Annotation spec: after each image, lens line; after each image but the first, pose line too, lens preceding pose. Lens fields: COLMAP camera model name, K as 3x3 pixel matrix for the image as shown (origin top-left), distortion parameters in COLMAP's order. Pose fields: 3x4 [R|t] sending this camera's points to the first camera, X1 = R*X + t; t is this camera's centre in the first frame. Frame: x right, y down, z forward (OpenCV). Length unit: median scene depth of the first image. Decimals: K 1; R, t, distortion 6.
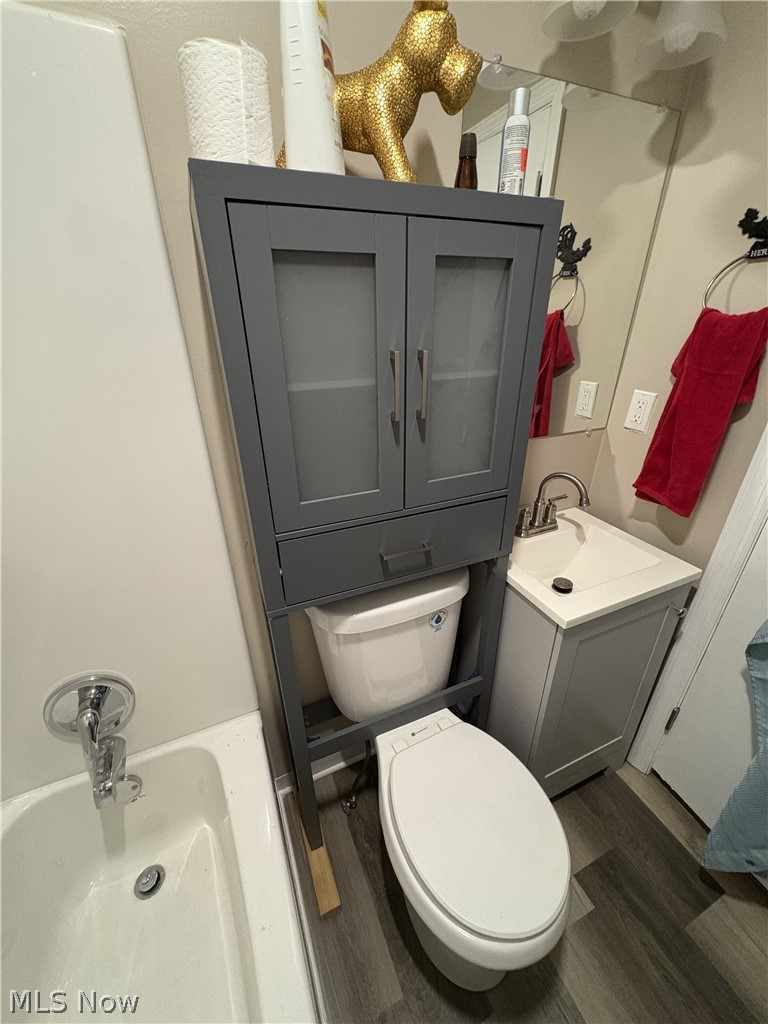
lens RADIAL K [[407.7, 0, 386.1], [0, 407.7, 507.0], [0, 0, 1]] dist [0.001453, 0.000481]
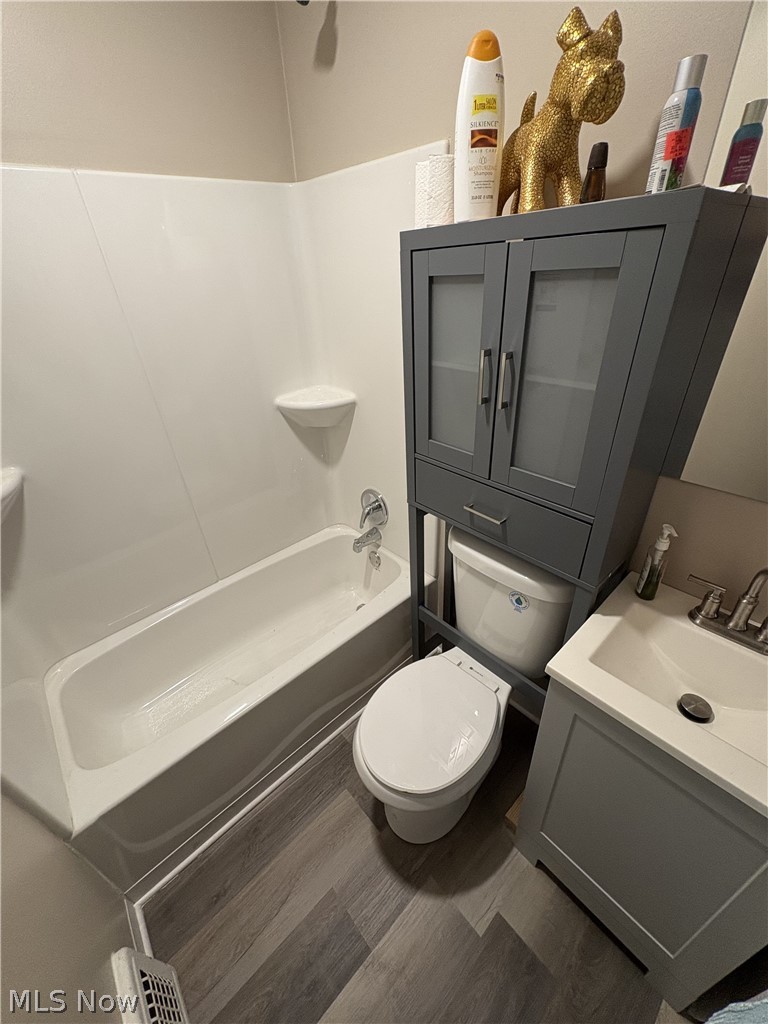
lens RADIAL K [[407.7, 0, 388.5], [0, 407.7, 513.3], [0, 0, 1]] dist [0.001453, 0.000481]
pose [[0.319080, 0.478256, -0.818205, 0.928190], [-0.366742, 0.858382, 0.358720, -0.219904], [0.873893, 0.185610, 0.449289, 0.193088]]
